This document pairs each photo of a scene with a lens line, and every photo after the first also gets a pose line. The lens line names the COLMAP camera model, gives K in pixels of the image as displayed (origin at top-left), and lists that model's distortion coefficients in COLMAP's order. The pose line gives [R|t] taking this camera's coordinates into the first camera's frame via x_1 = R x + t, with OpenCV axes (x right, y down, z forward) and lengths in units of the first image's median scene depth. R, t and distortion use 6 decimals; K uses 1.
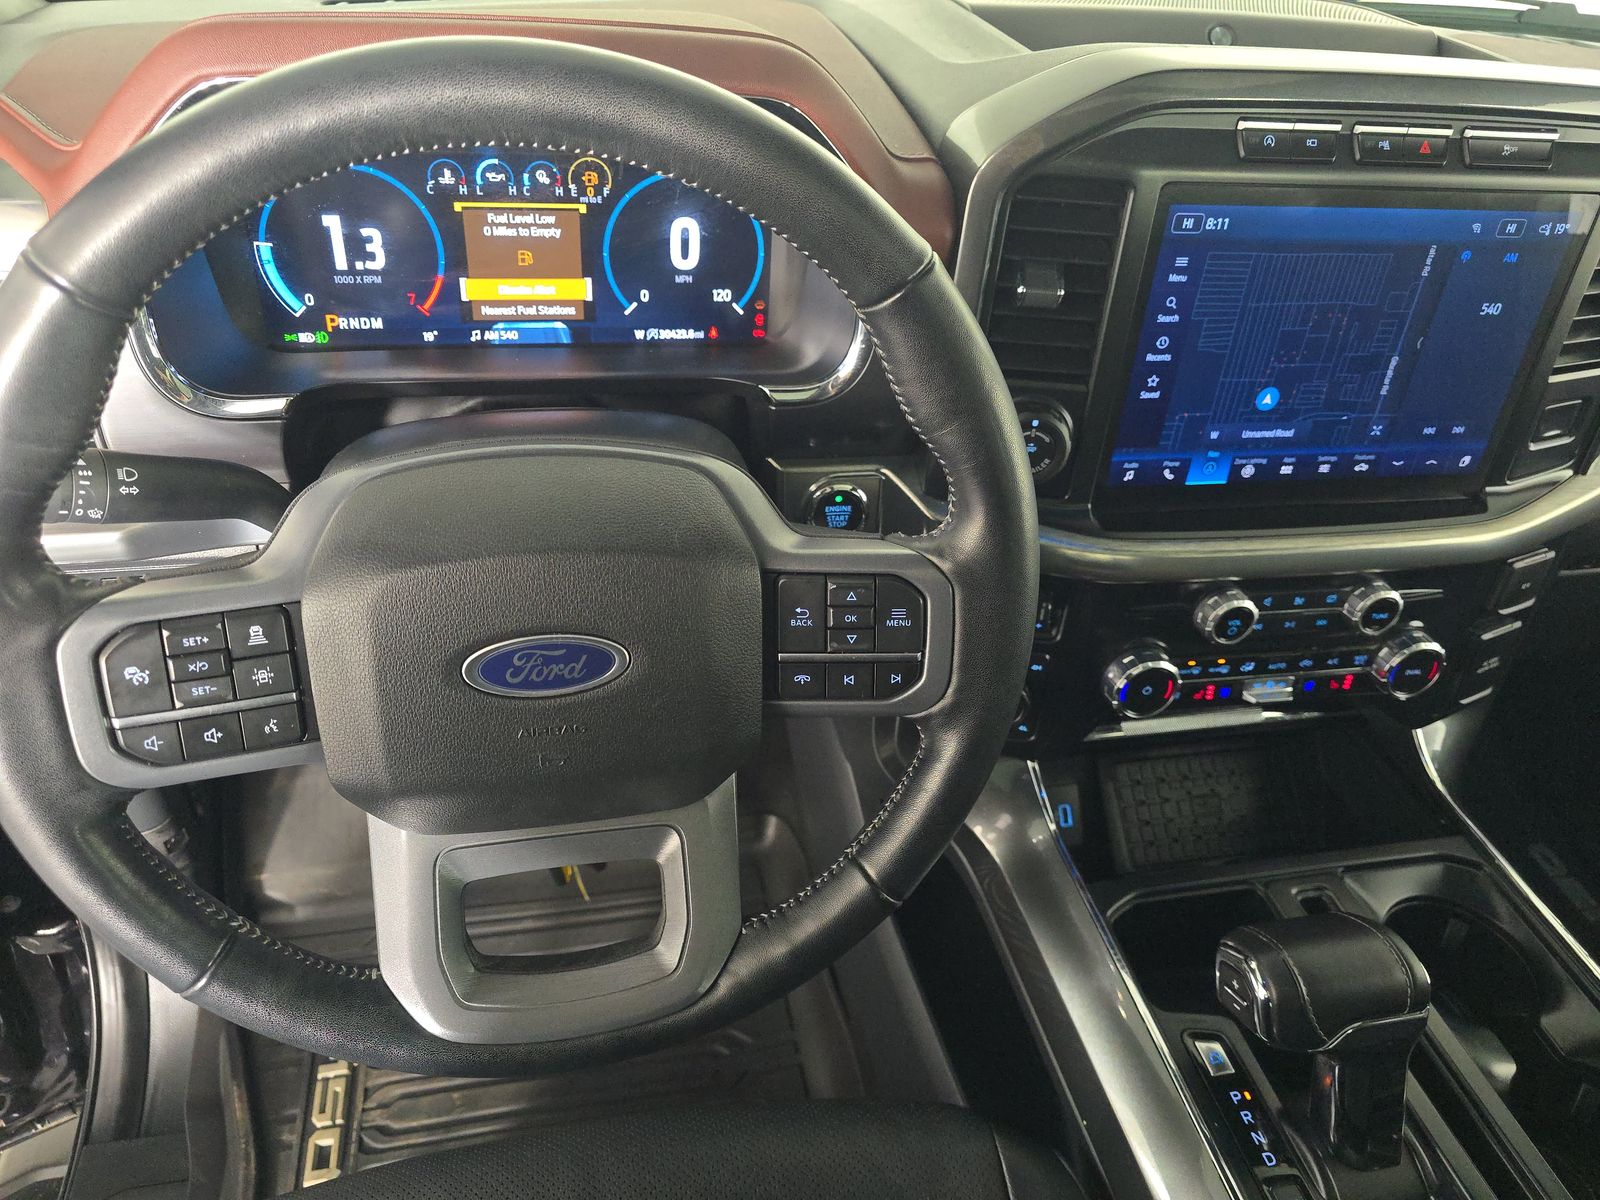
lens RADIAL K [[1142.9, 0, 800.0], [0, 1142.9, 600.0], [0, 0, 1]] dist [0.048585, -0.054662]
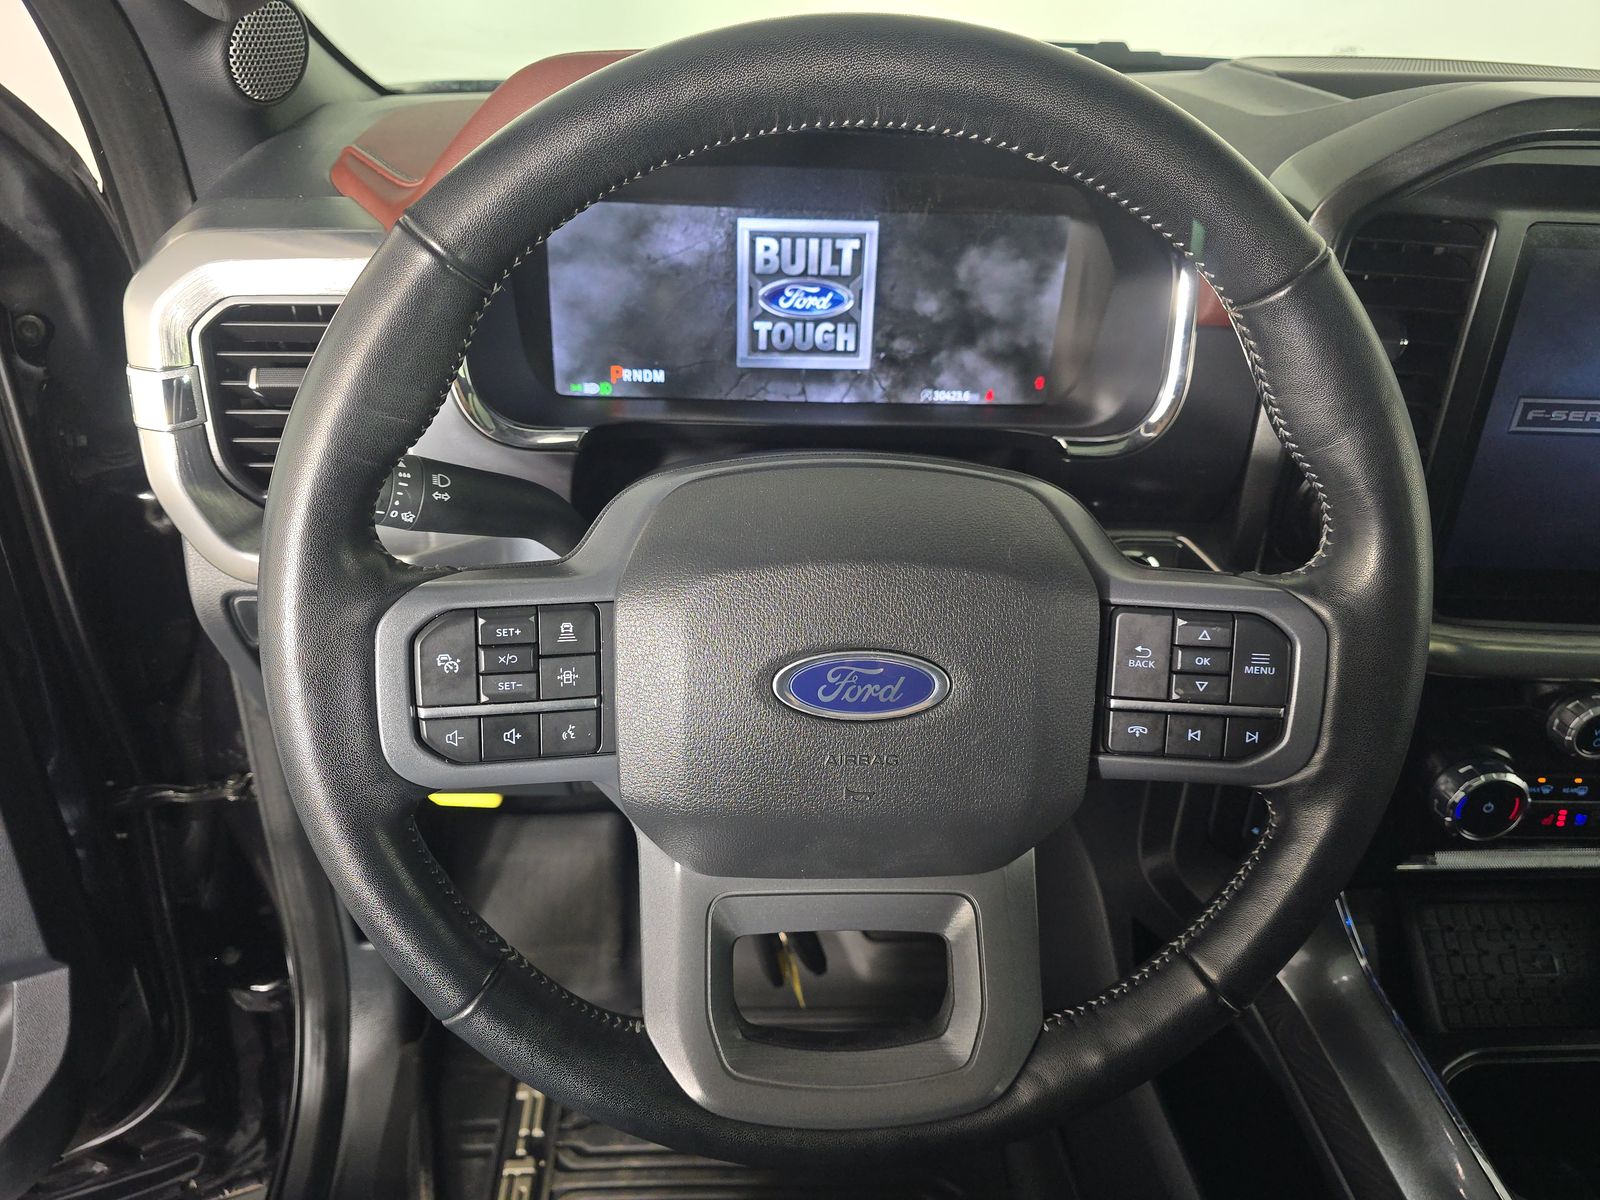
lens RADIAL K [[1125.2, 0, 766.6], [0, 1125.2, 604.3], [0, 0, 1]] dist [0.042976, -0.057131]
pose [[0.986417, 0.045410, -0.157862, -0.113253], [-0.066111, 0.989508, -0.128466, 0.080704], [0.150372, 0.137158, 0.979069, 0.077830]]
